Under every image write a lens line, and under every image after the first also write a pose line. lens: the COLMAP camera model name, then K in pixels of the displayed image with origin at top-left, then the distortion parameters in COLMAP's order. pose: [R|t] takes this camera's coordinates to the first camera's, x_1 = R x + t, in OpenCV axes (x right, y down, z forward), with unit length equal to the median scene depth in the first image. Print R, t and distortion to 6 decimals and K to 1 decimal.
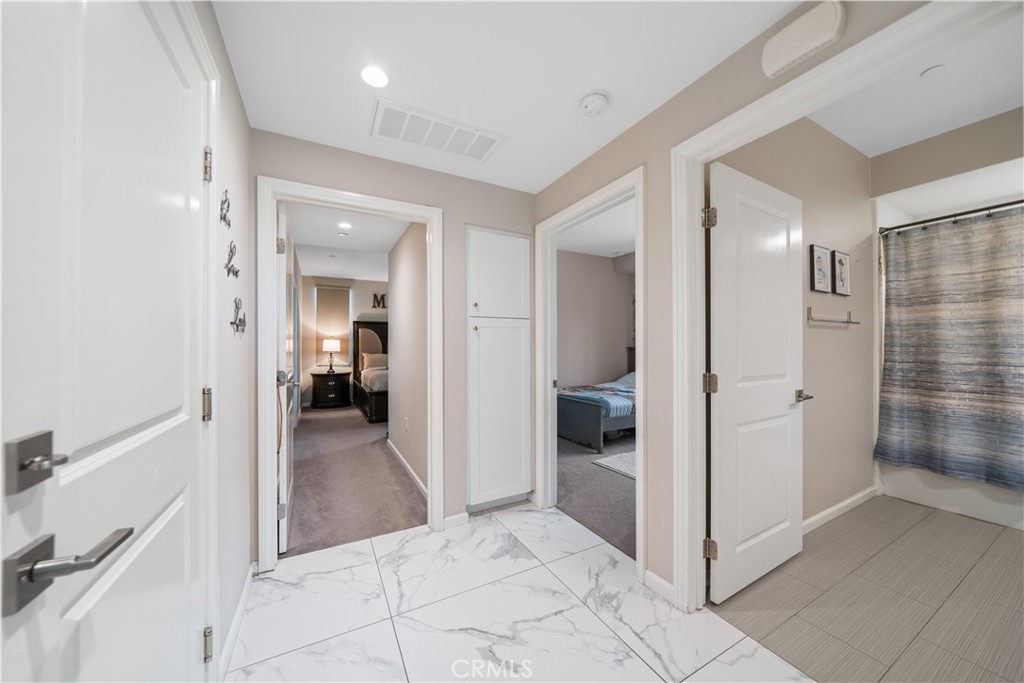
lens RADIAL K [[350.1, 0, 509.0], [0, 350.1, 345.1], [0, 0, 1]] dist [-0.007439, 0.000443]
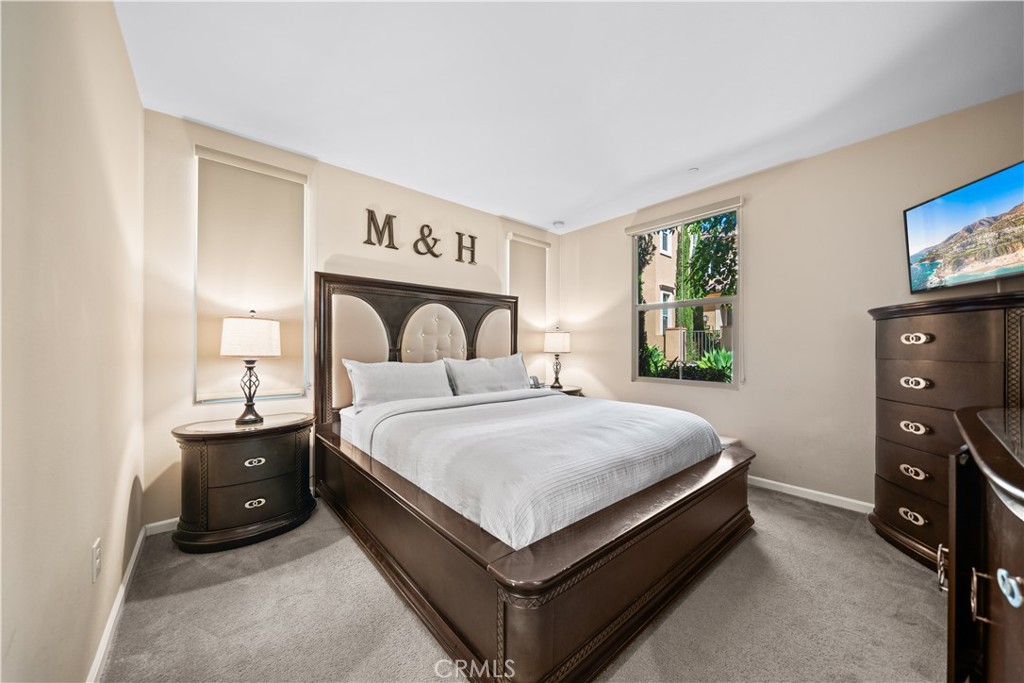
lens RADIAL K [[350.1, 0, 508.1], [0, 350.1, 345.4], [0, 0, 1]] dist [-0.007439, 0.000443]
pose [[0.978174, 0.002596, 0.207773, -0.333821], [-0.003063, 0.999993, 0.001928, 0.006326], [-0.207767, -0.002523, 0.978175, 0.618756]]
